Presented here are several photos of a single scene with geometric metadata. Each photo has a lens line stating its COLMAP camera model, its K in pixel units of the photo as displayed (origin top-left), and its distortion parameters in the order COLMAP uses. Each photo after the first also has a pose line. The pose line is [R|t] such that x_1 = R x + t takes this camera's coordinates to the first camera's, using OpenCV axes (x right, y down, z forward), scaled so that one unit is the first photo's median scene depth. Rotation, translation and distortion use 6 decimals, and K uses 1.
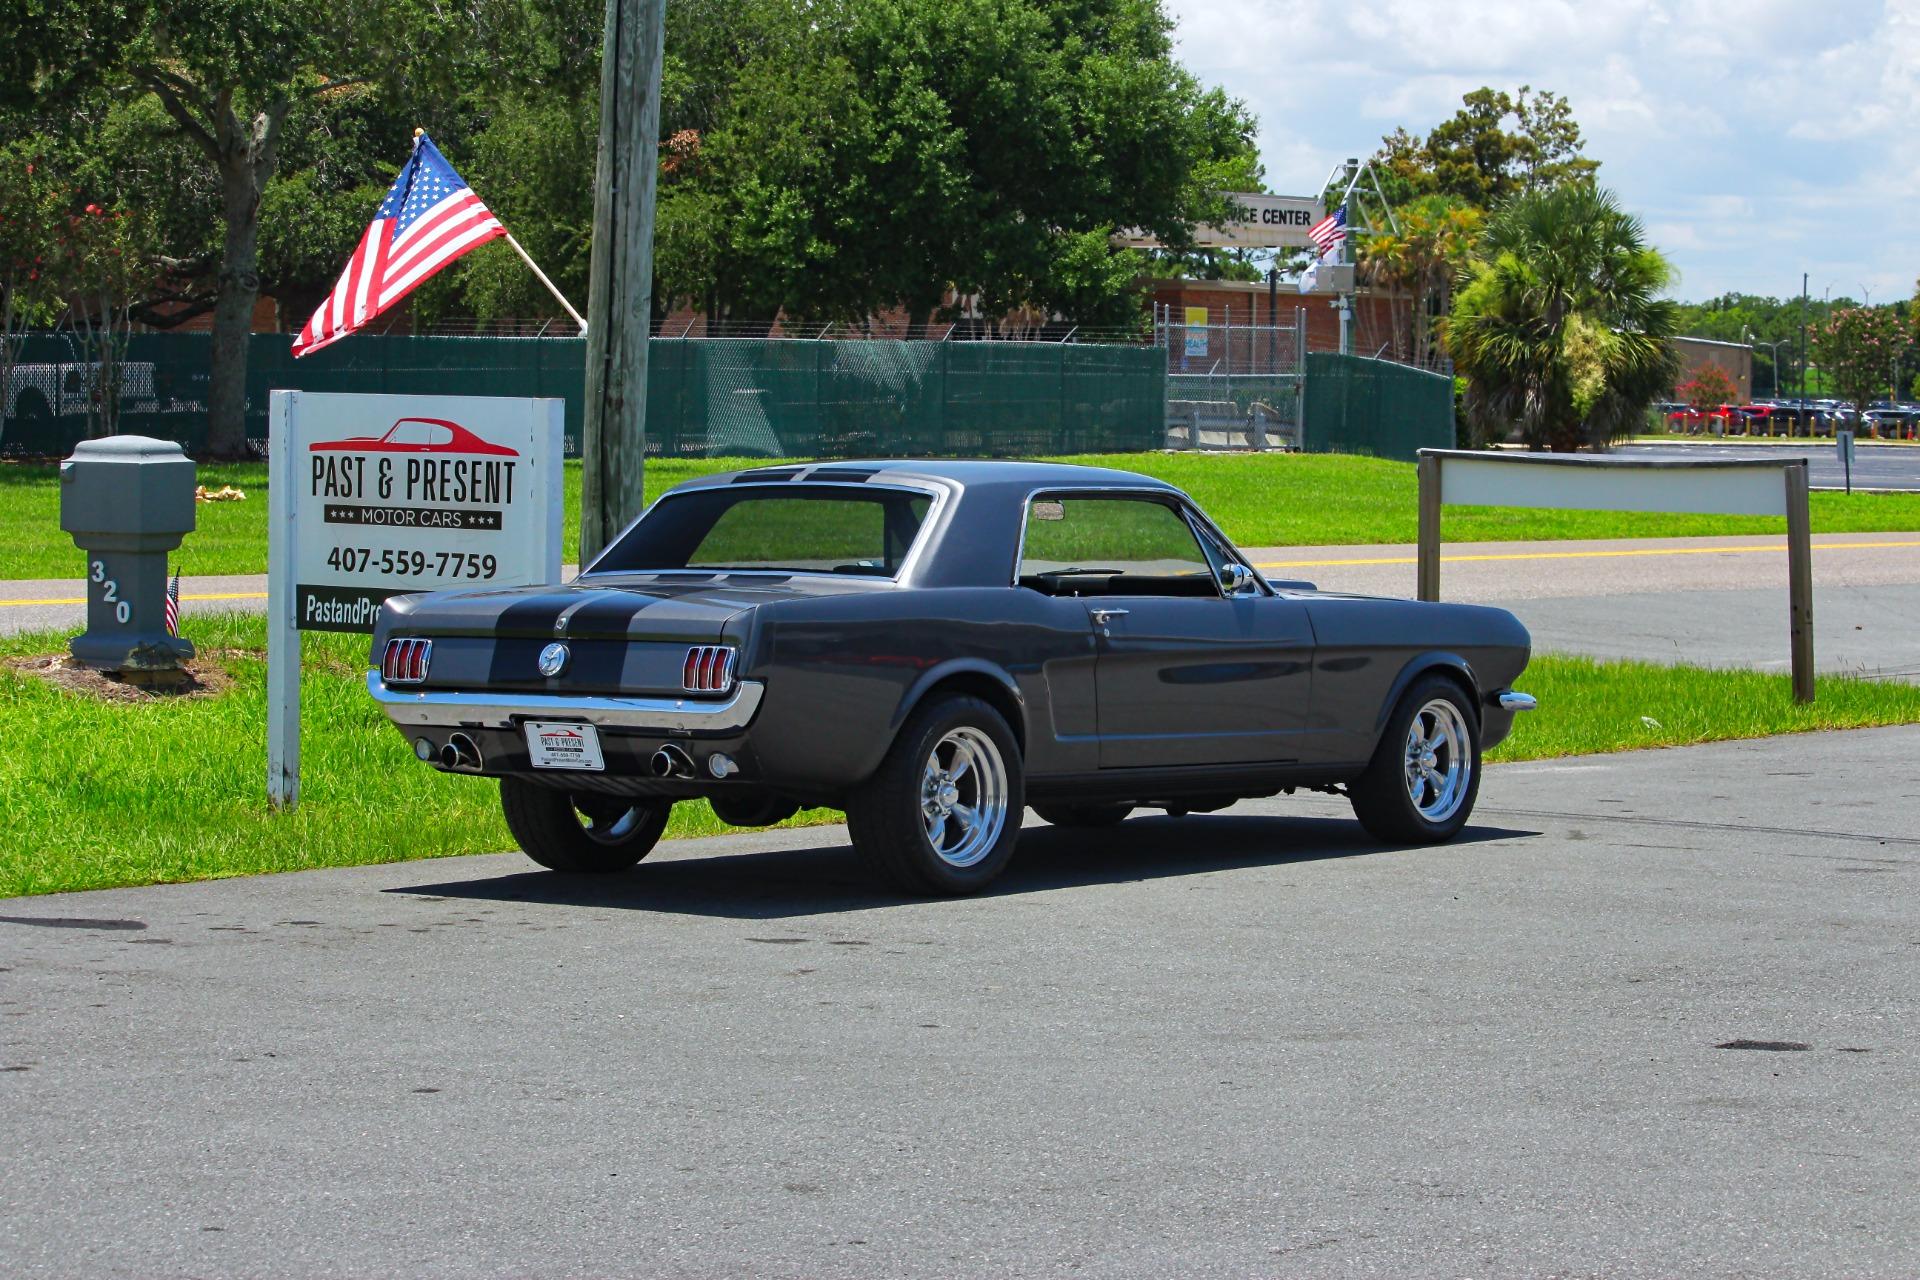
lens RADIAL K [[4999.8, 0, 985.4], [0, 4999.8, 636.2], [0, 0, 1]] dist [-0.391544, -0.377571]
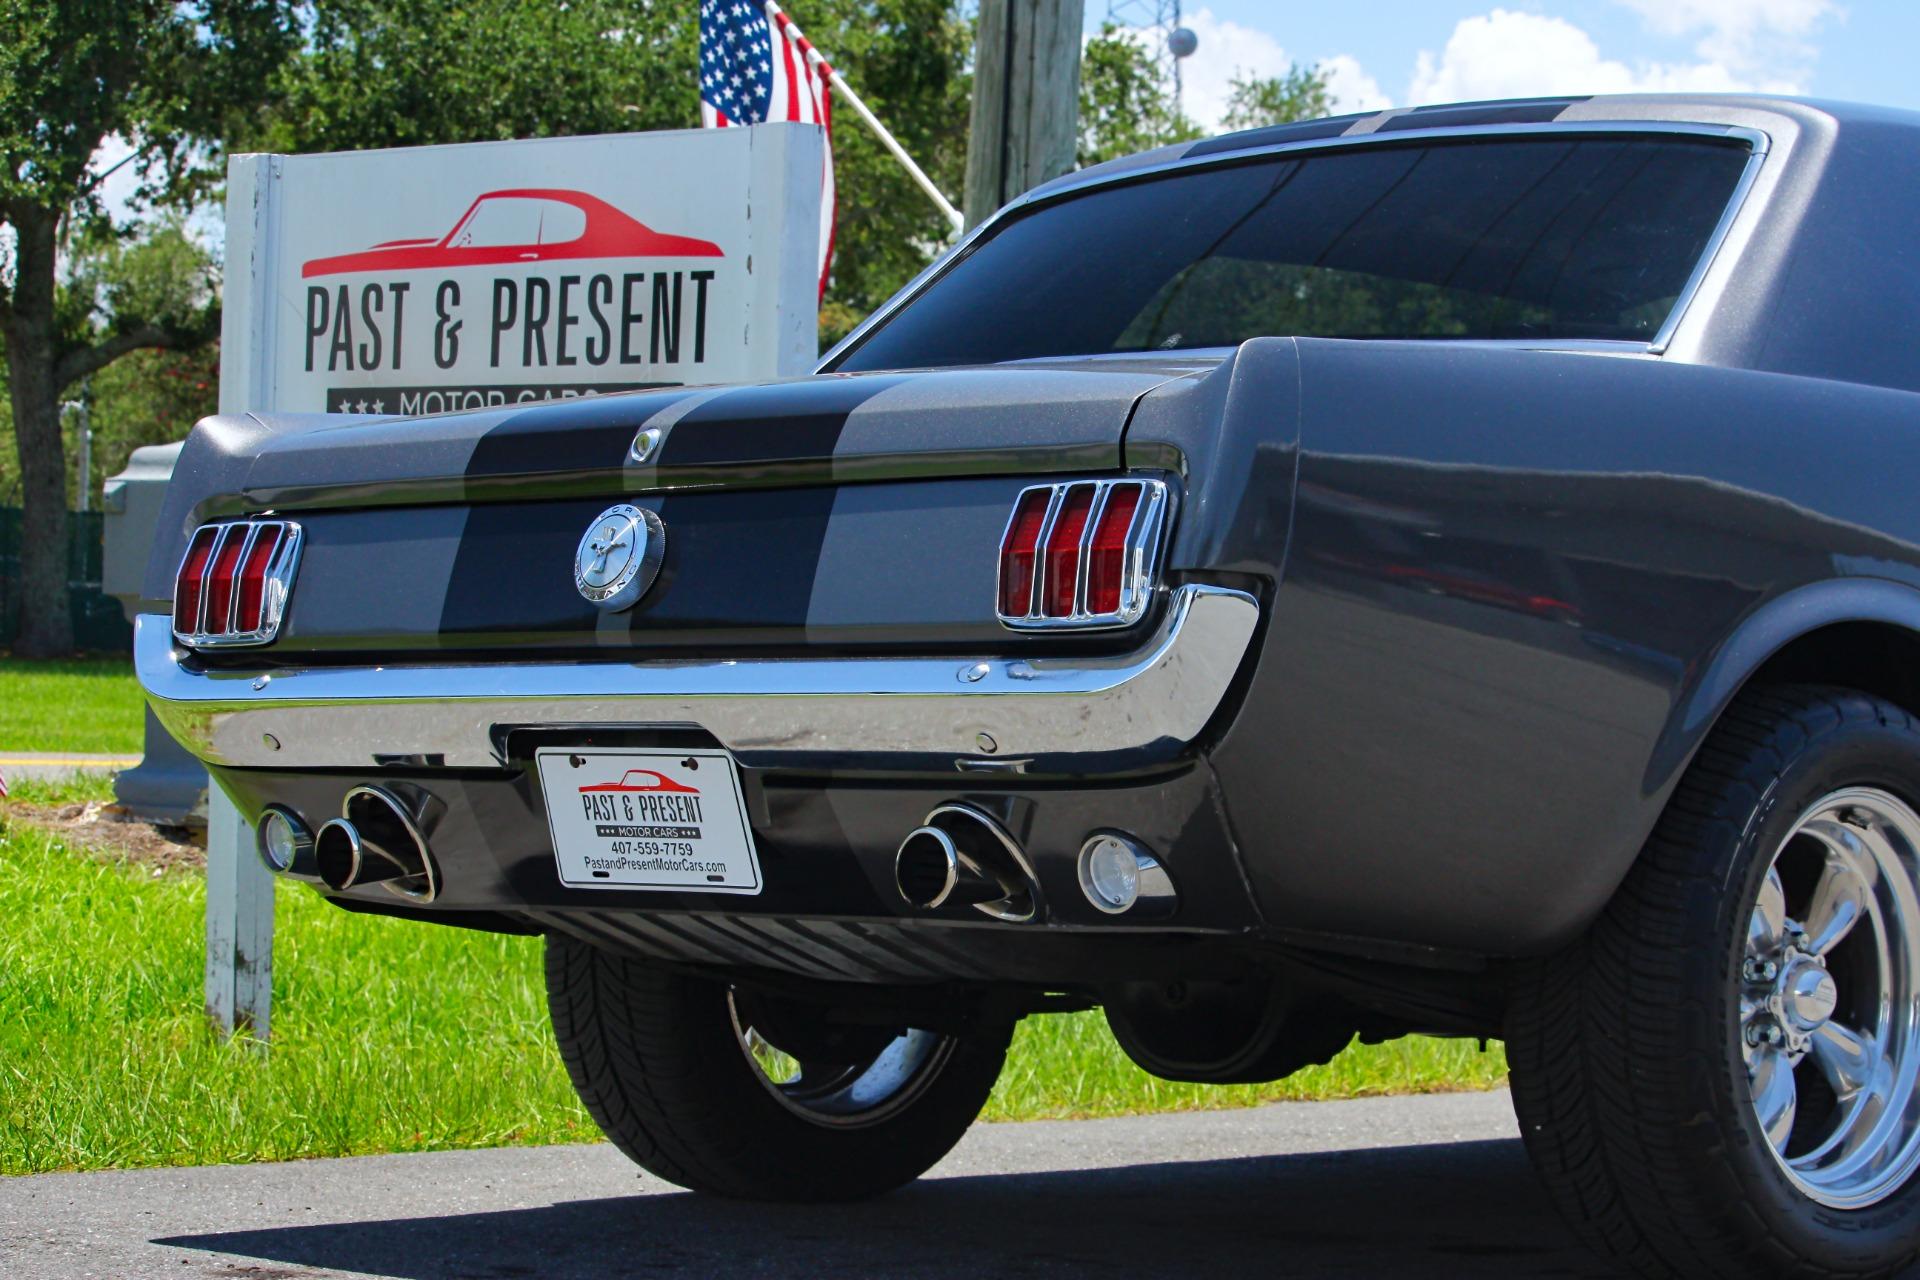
lens RADIAL K [[4818.5, 0, 960.0], [0, 4818.5, 640.0], [0, 0, 1]] dist [-0.333292, 0.148526]
pose [[0.994005, 0.011439, -0.108734, -0.024321], [-0.018061, 0.998028, -0.060118, 0.023471], [0.107832, 0.061721, 0.992251, 0.561204]]
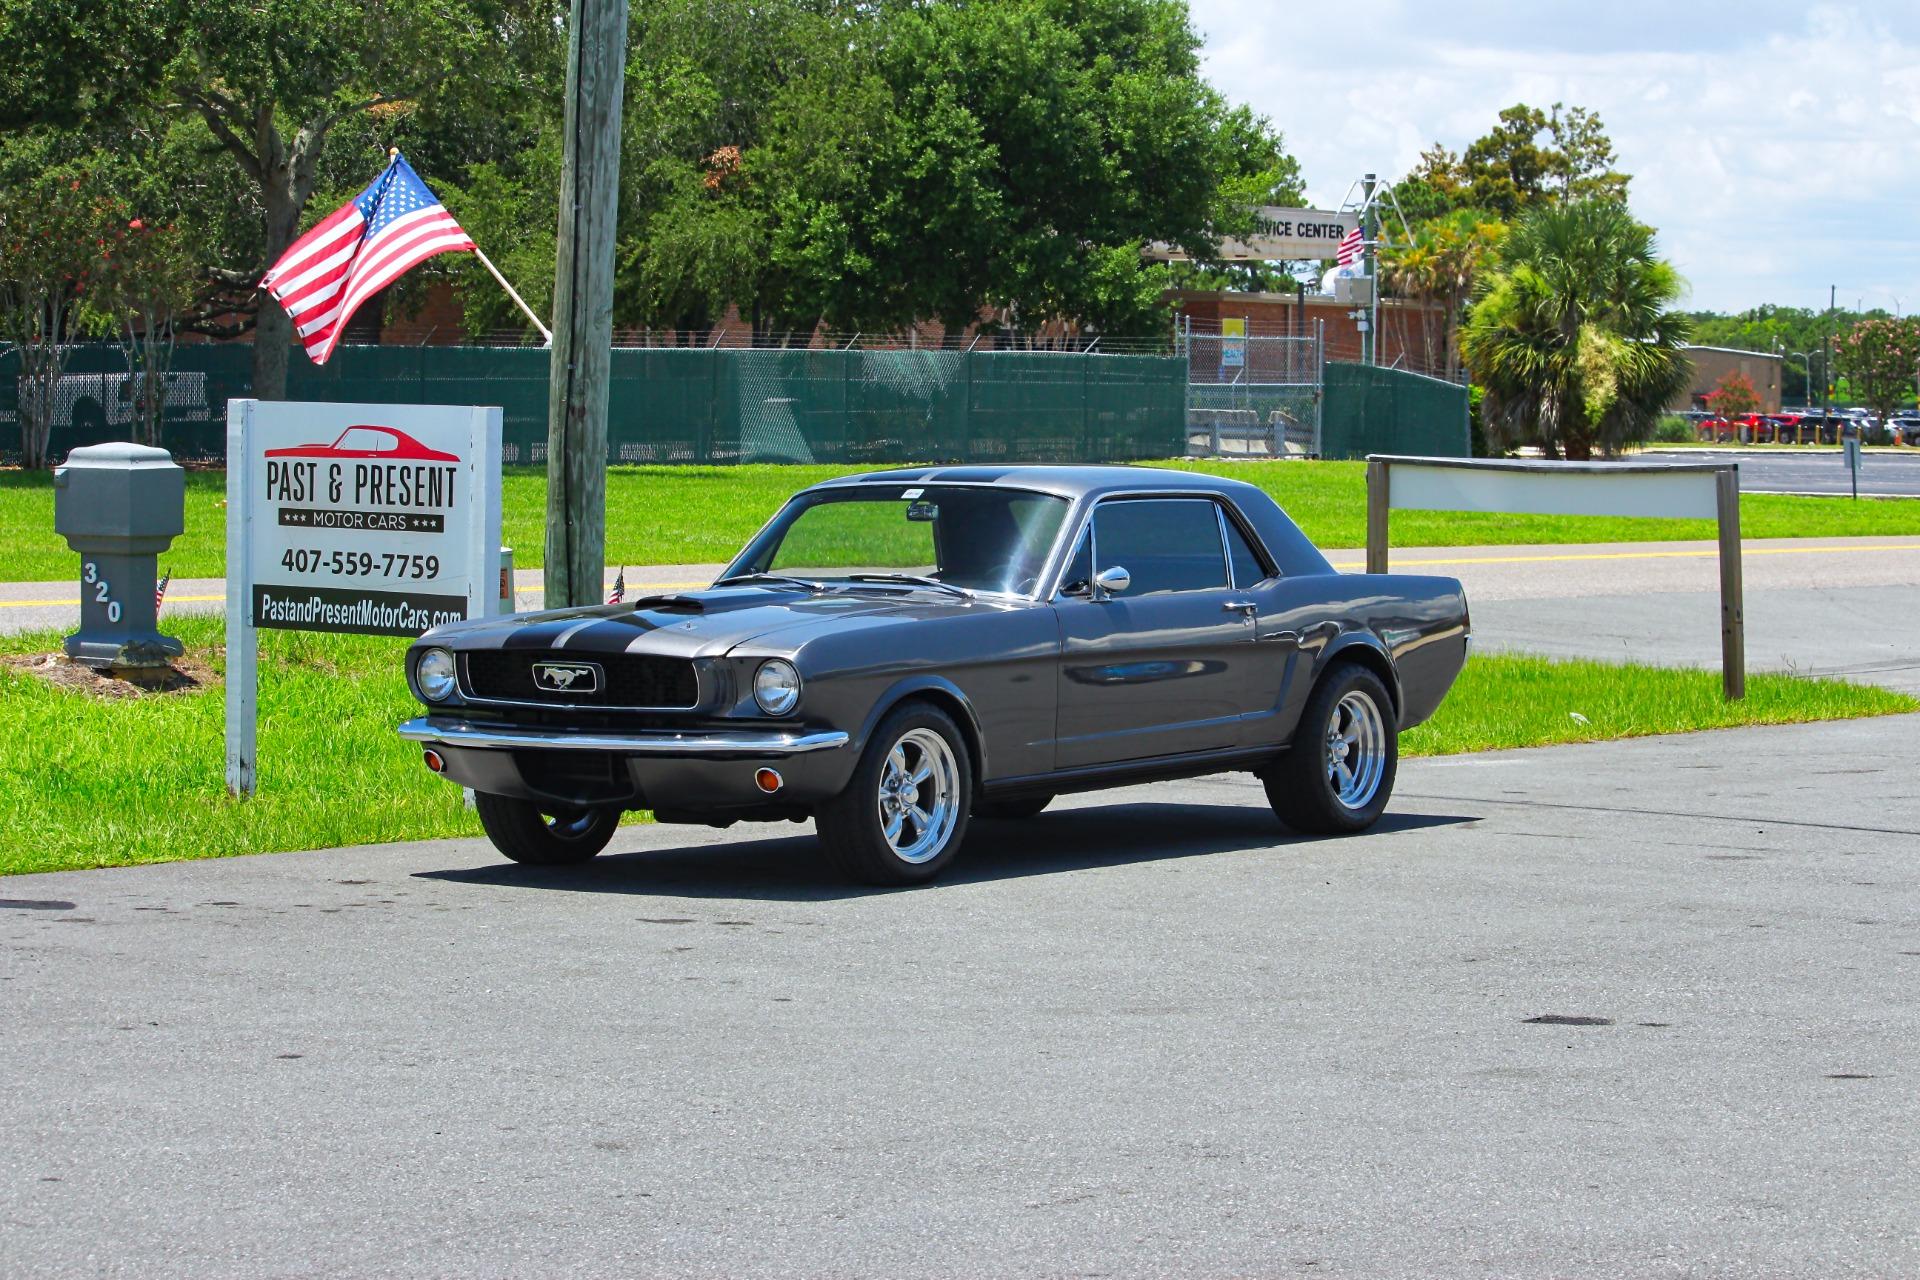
lens RADIAL K [[4879.6, 0, 964.2], [0, 4879.6, 616.8], [0, 0, 1]] dist [-0.430183, 0.339288]
pose [[0.999862, -0.000011, -0.016617, 0.028798], [-0.000066, 0.999989, -0.004637, 0.001162], [0.016617, 0.004637, 0.999851, -0.019490]]
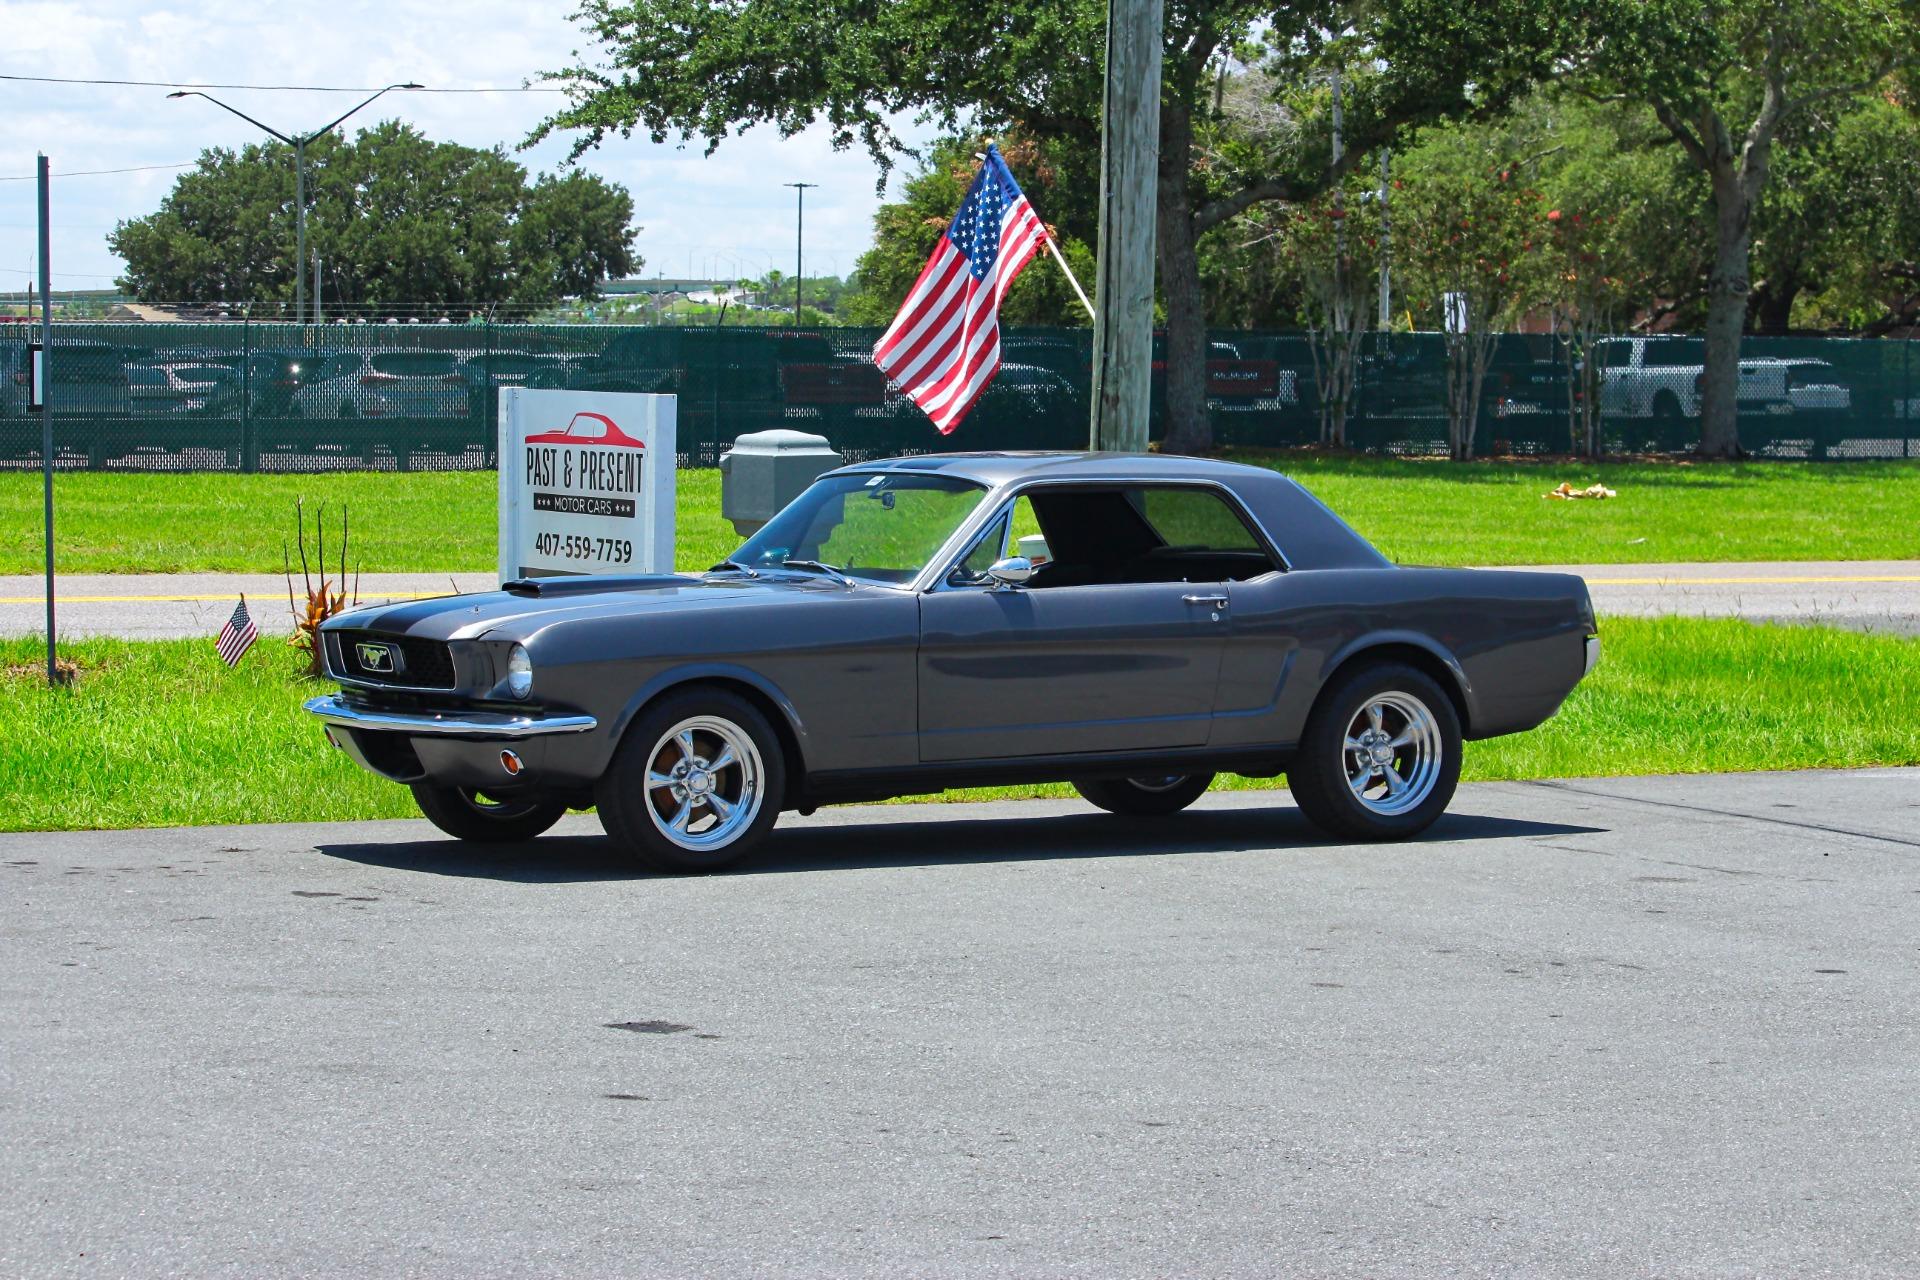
lens RADIAL K [[4880.7, 0, 1023.7], [0, 4880.7, 567.3], [0, 0, 1]] dist [-0.414415, -0.078177]
pose [[0.914743, 0.011673, -0.403867, 0.392589], [-0.017347, 0.999796, -0.010392, -0.001232], [0.403663, 0.016512, 0.914759, 0.077692]]
